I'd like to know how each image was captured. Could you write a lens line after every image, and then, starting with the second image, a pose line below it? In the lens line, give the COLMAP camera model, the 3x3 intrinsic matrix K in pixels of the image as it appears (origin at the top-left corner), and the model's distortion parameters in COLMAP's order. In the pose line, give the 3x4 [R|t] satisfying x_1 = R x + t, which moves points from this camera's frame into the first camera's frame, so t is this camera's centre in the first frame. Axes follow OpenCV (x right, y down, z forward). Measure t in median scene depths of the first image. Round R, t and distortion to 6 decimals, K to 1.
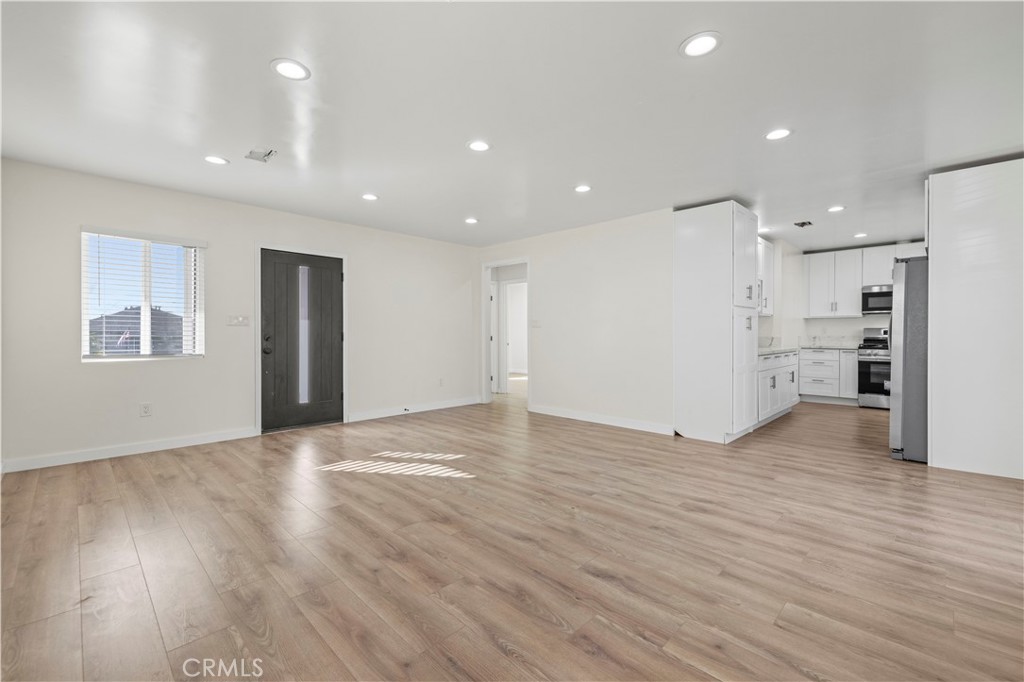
lens RADIAL K [[435.2, 0, 507.8], [0, 435.2, 333.2], [0, 0, 1]] dist [0.003855, -0.000231]
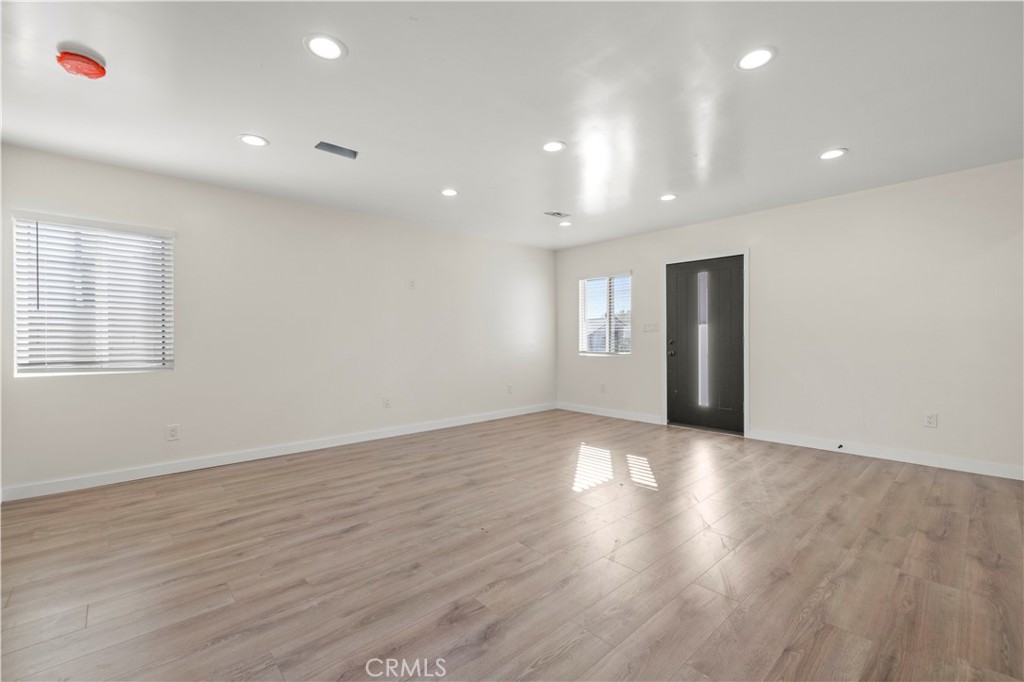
lens RADIAL K [[435.2, 0, 512.3], [0, 435.2, 338.9], [0, 0, 1]] dist [0.003855, -0.000231]
pose [[-0.039468, 0.000109, -0.999221, 0.856098], [0.005309, 0.999986, -0.000101, 0.000493], [0.999207, -0.005309, -0.039468, 0.885258]]
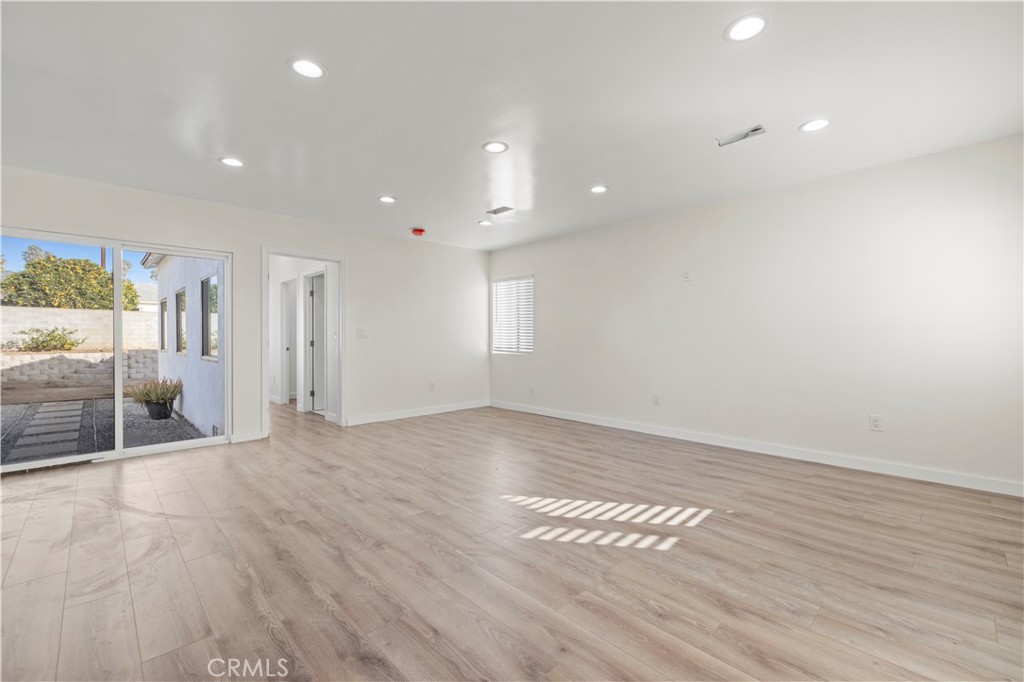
lens RADIAL K [[435.2, 0, 504.9], [0, 435.2, 342.7], [0, 0, 1]] dist [0.003855, -0.000231]
pose [[-0.999692, 0.001368, 0.024772, -0.104323], [0.001646, 0.999936, 0.011179, 0.002687], [-0.024755, 0.011216, -0.999631, 1.865099]]
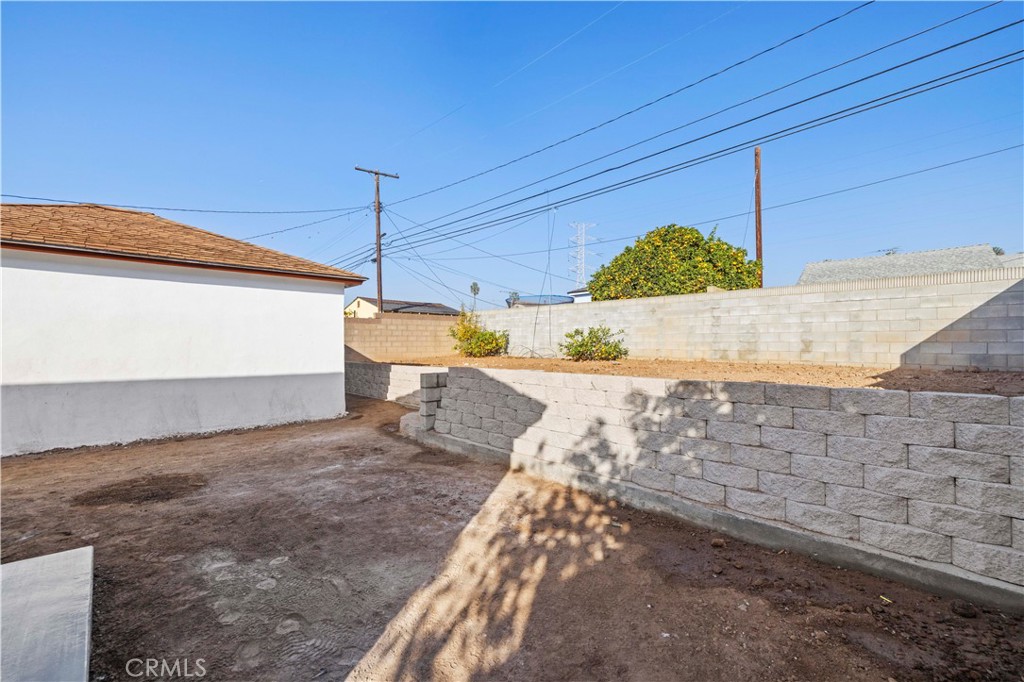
lens RADIAL K [[435.2, 0, 514.4], [0, 435.2, 343.7], [0, 0, 1]] dist [0.003855, -0.000231]
pose [[0.030272, 0.003459, 0.999536, 1.657733], [0.001119, 0.999993, -0.003494, 0.018562], [-0.999541, 0.001224, 0.030268, -2.445202]]
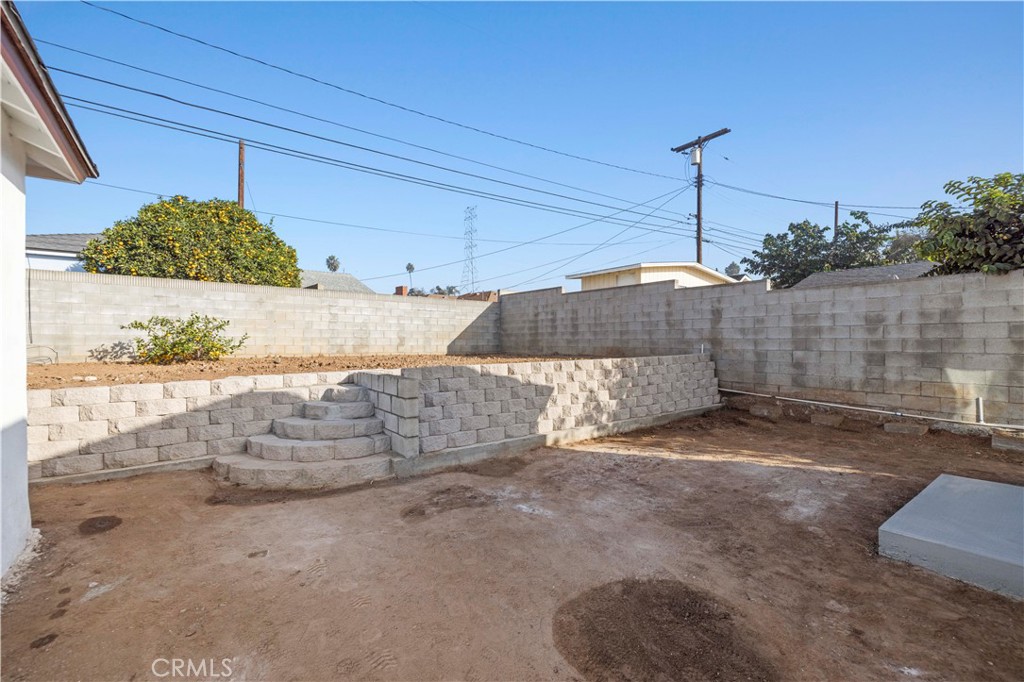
lens RADIAL K [[435.2, 0, 503.4], [0, 435.2, 340.6], [0, 0, 1]] dist [0.003855, -0.000231]
pose [[-0.988456, 0.001811, 0.151497, 2.982335], [0.001978, 0.999998, 0.000951, 0.019604], [-0.151495, 0.001239, -0.988457, -0.758848]]
